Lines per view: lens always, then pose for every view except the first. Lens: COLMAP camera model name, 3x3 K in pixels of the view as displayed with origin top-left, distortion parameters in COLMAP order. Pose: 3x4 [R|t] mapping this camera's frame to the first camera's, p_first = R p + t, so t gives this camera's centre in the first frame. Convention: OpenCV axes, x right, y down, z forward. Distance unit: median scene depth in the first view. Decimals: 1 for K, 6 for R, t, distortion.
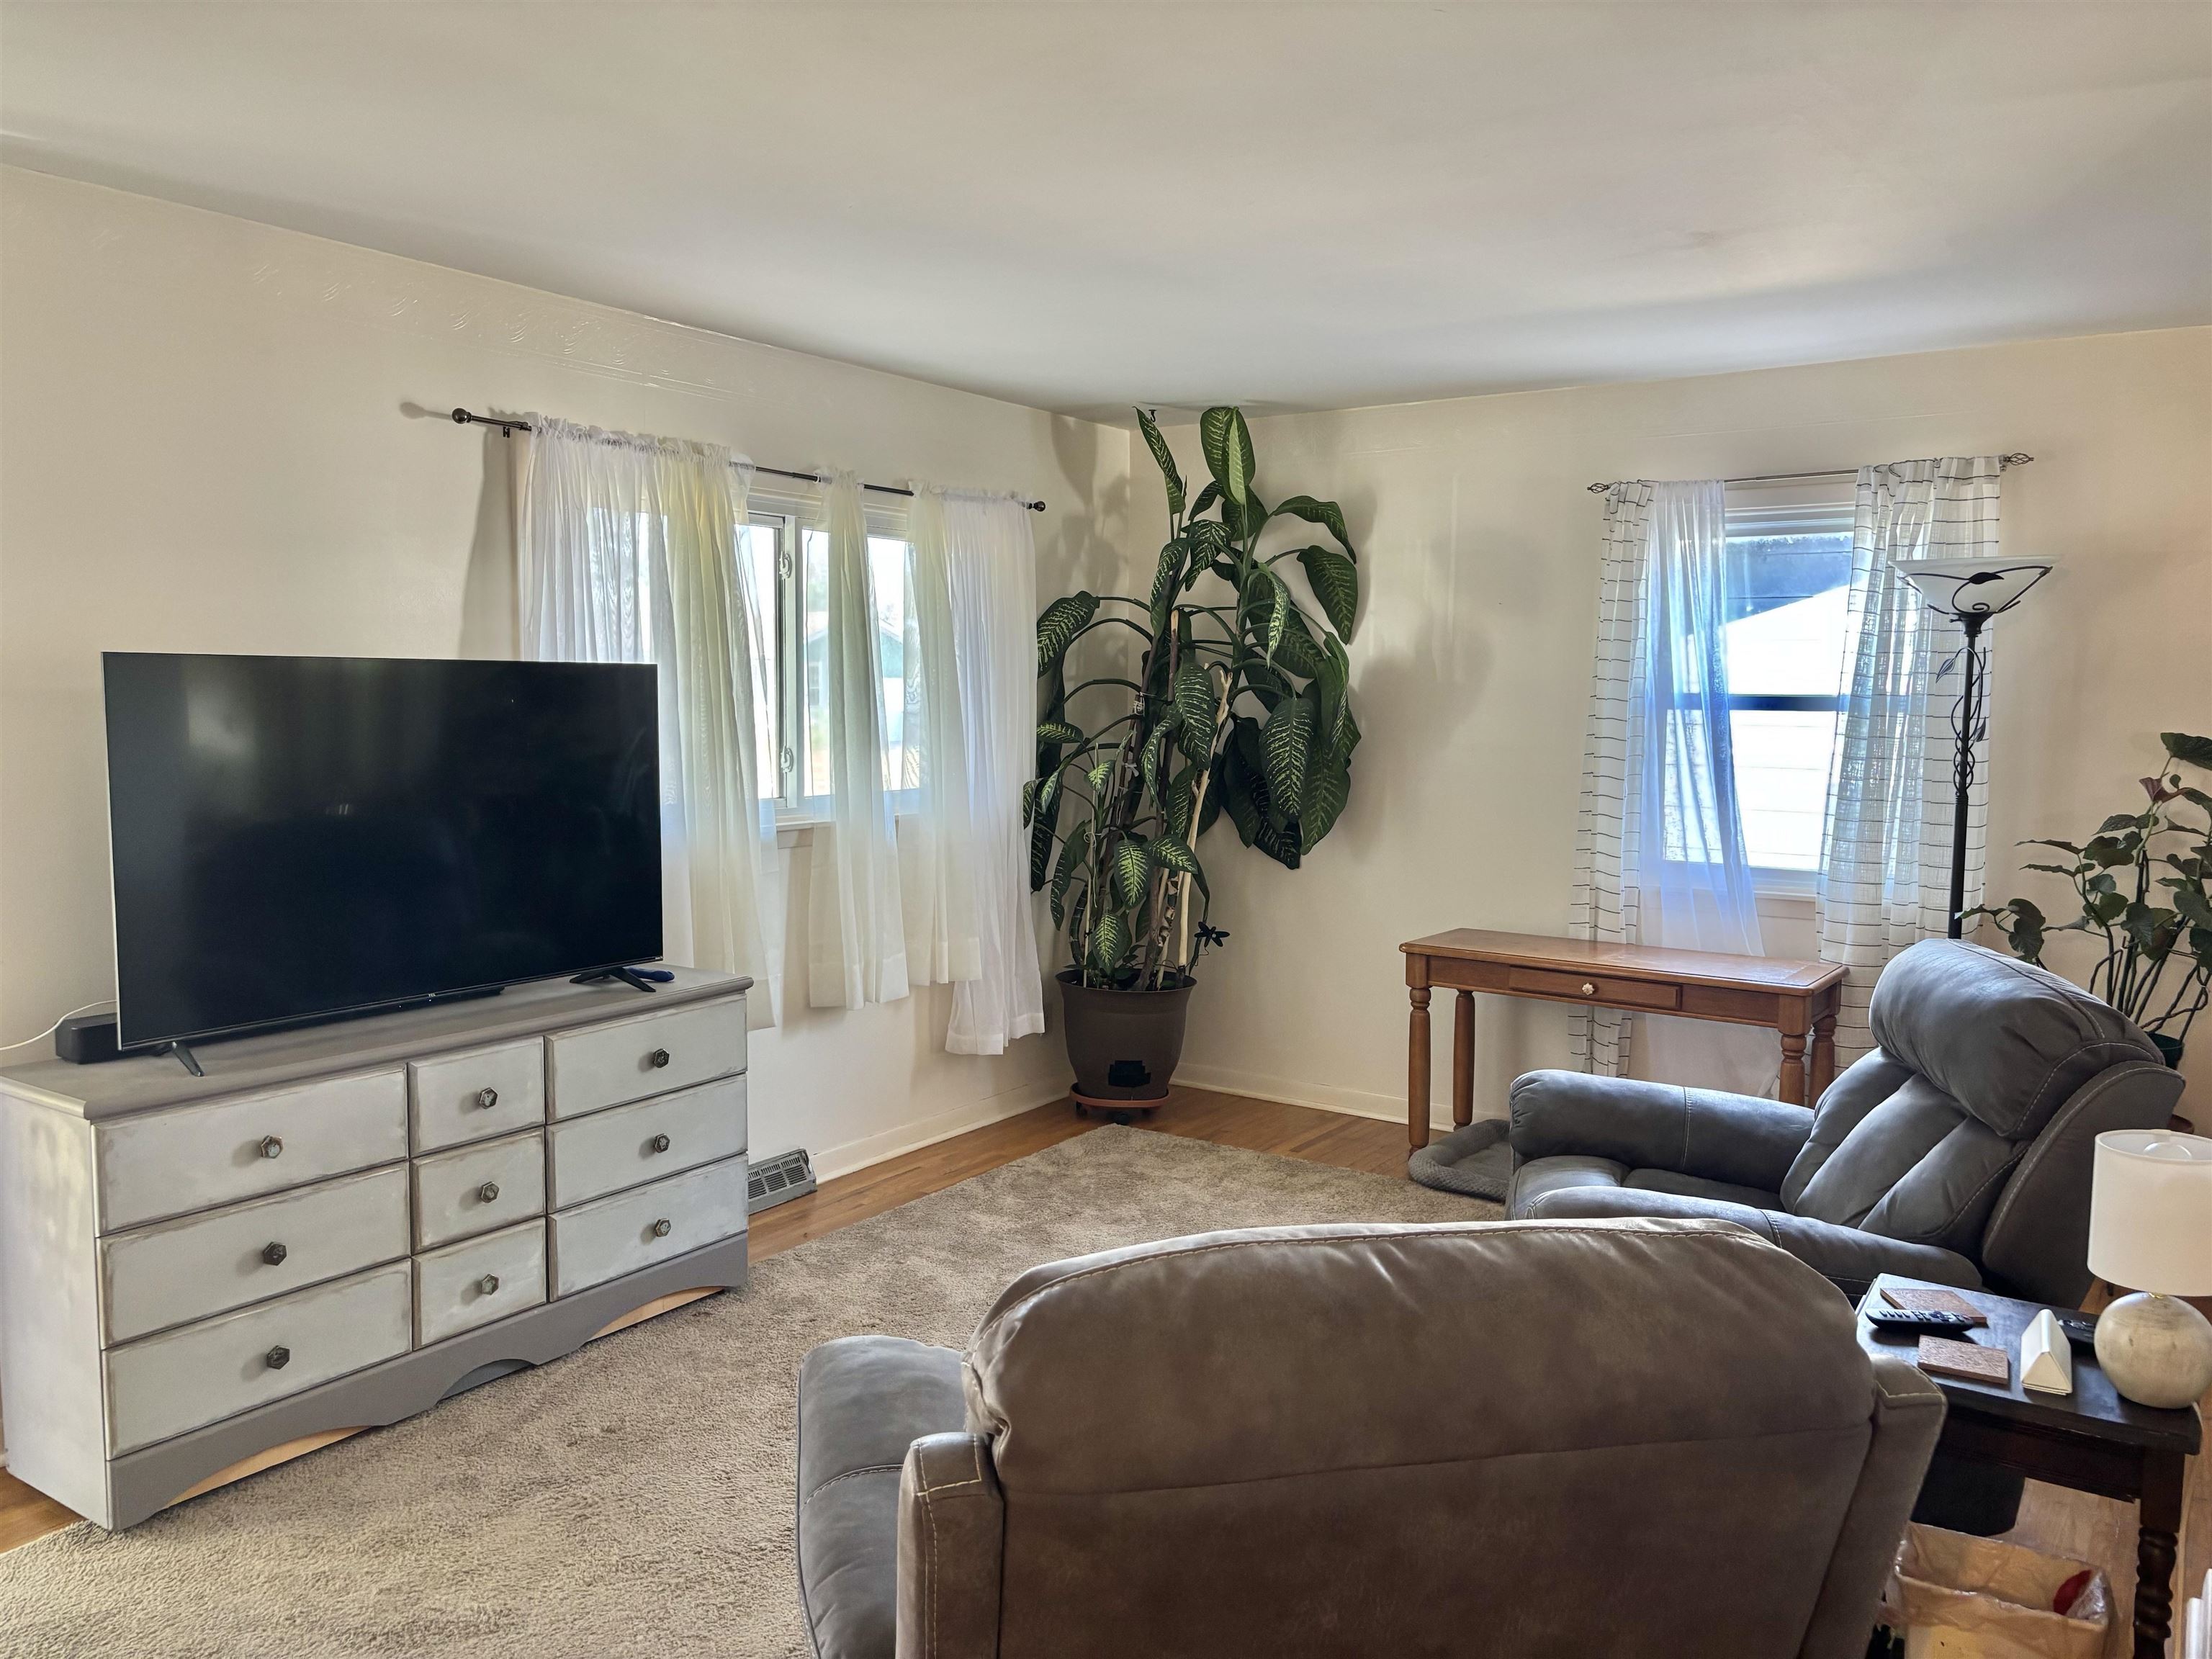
lens RADIAL K [[1695.9, 0, 1100.3], [0, 1695.9, 831.1], [0, 0, 1]] dist [0.056485, -0.021307]
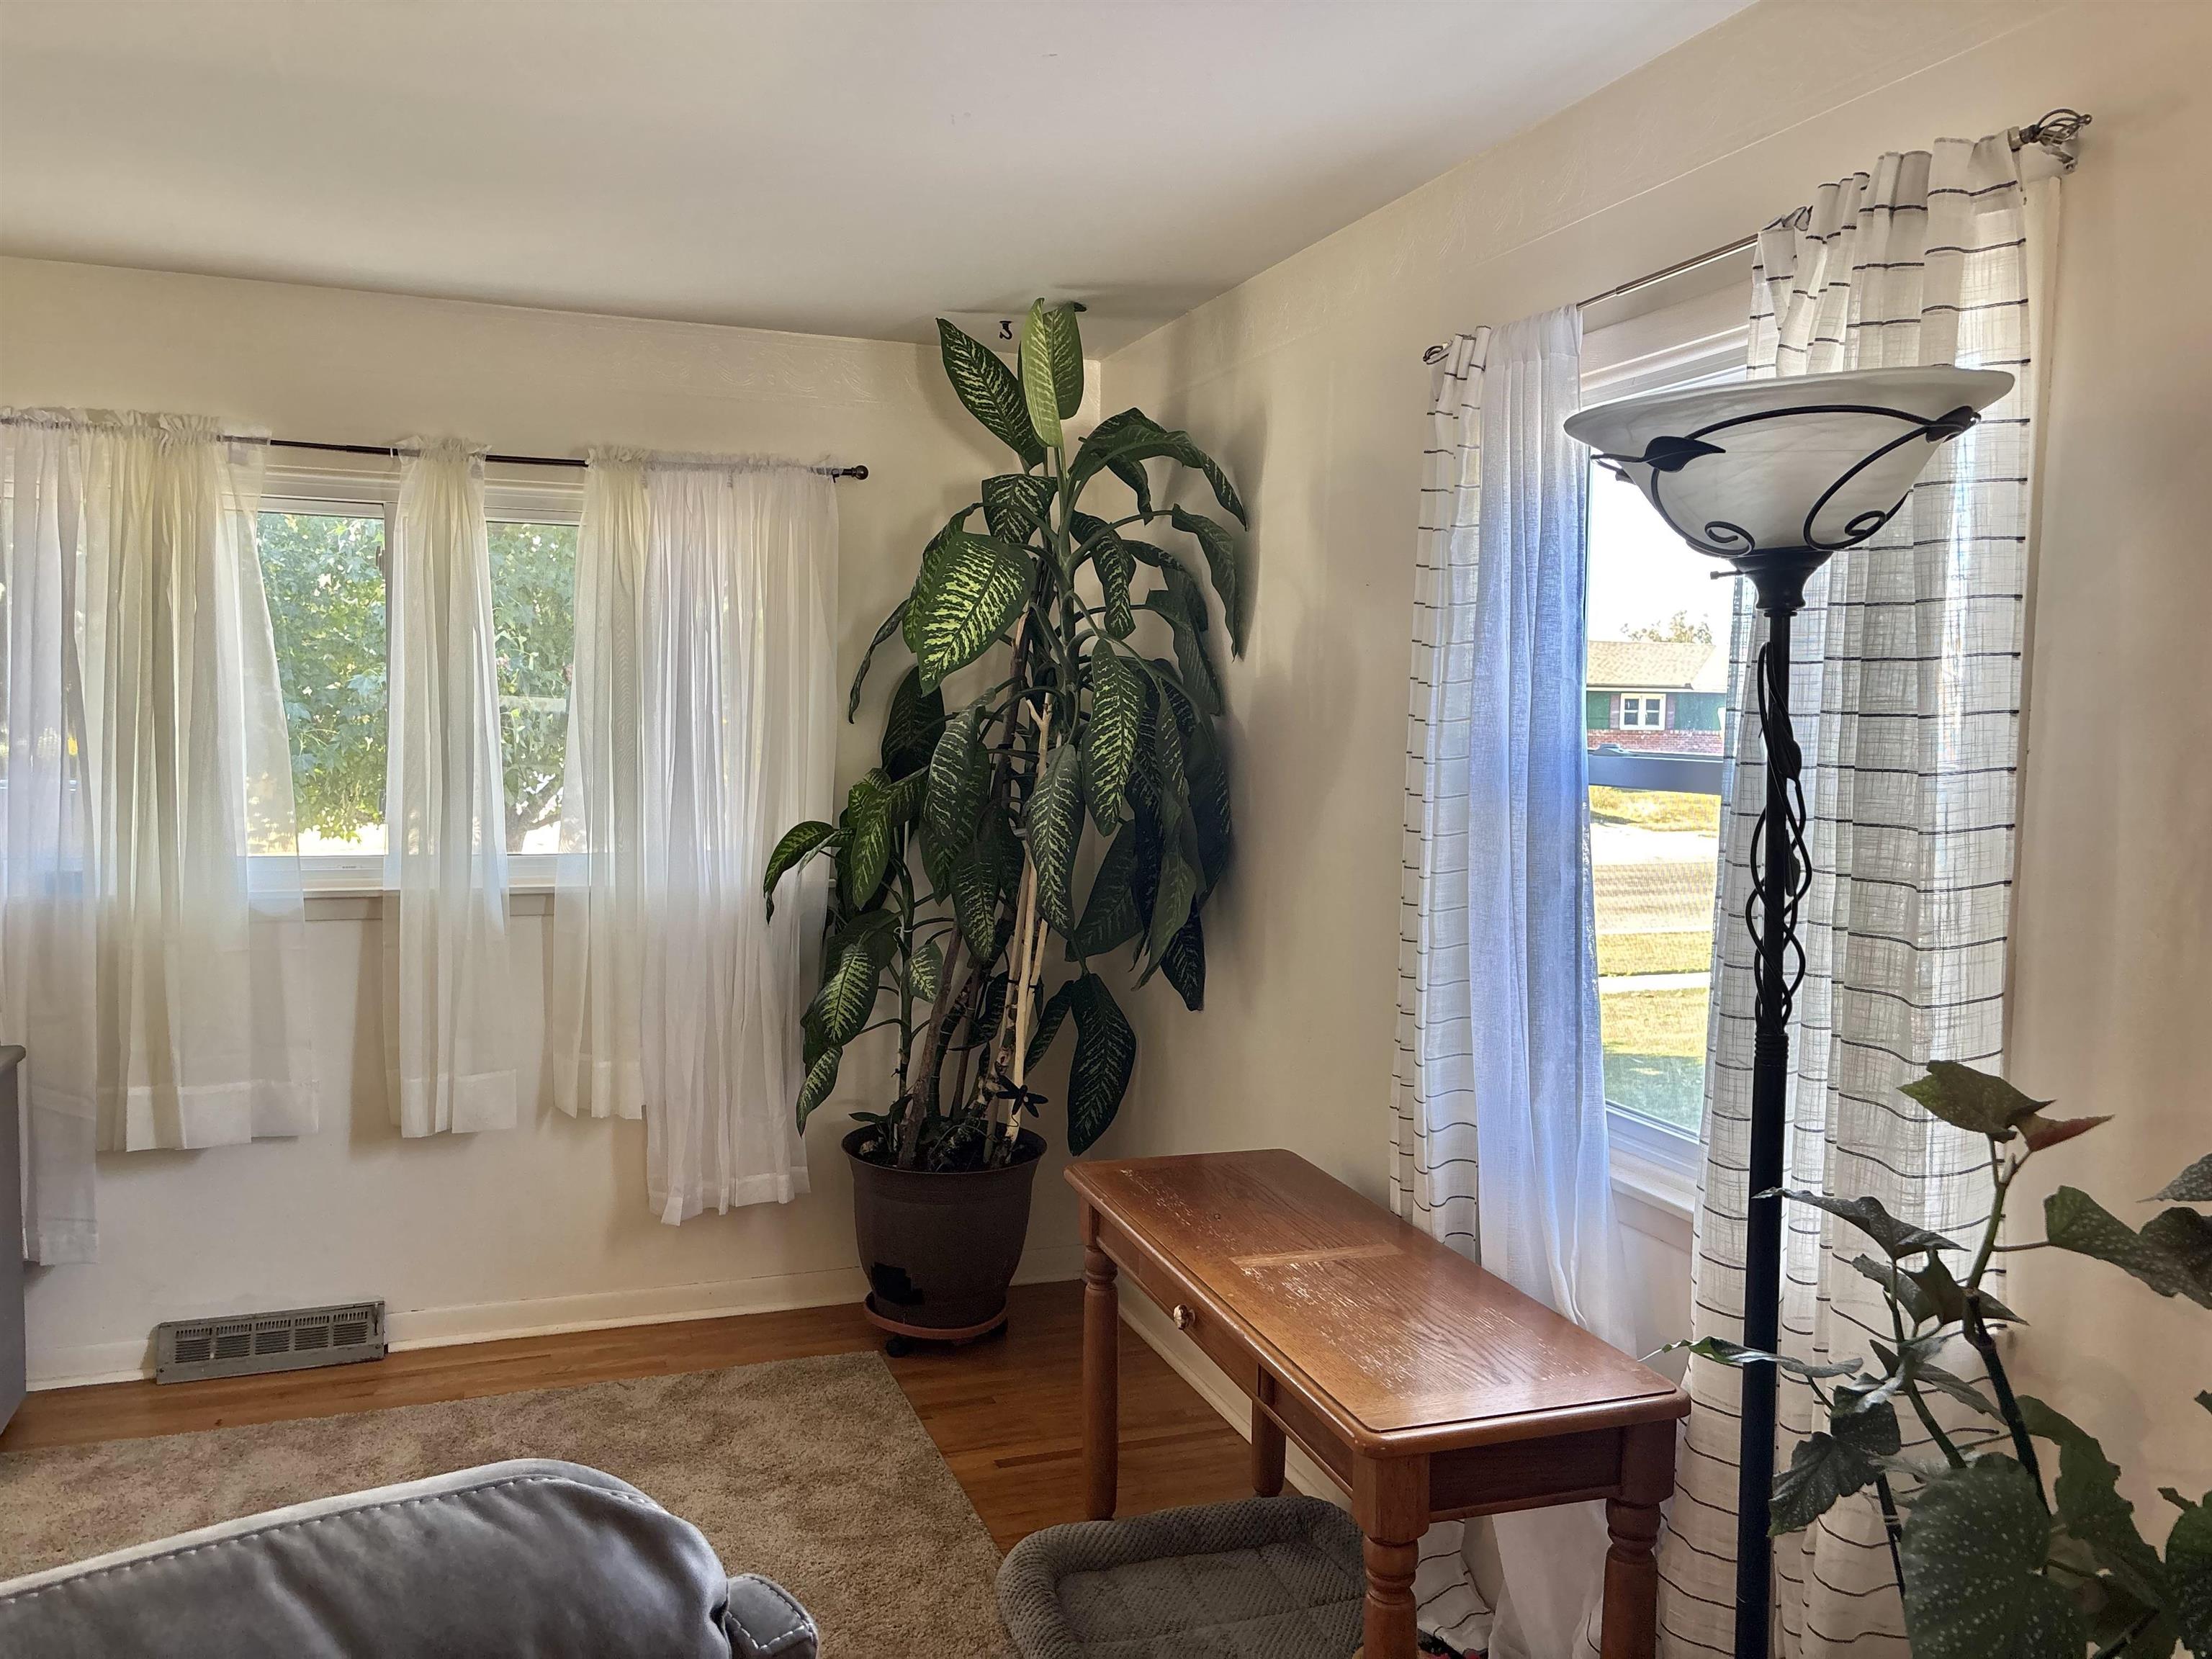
lens RADIAL K [[1695.9, 0, 1105.8], [0, 1695.9, 820.7], [0, 0, 1]] dist [0.056485, -0.021307]
pose [[0.797083, 0.046019, -0.602114, 0.538865], [-0.063361, 0.997962, -0.007605, -0.048762], [0.600537, 0.044212, 0.798374, 0.535390]]
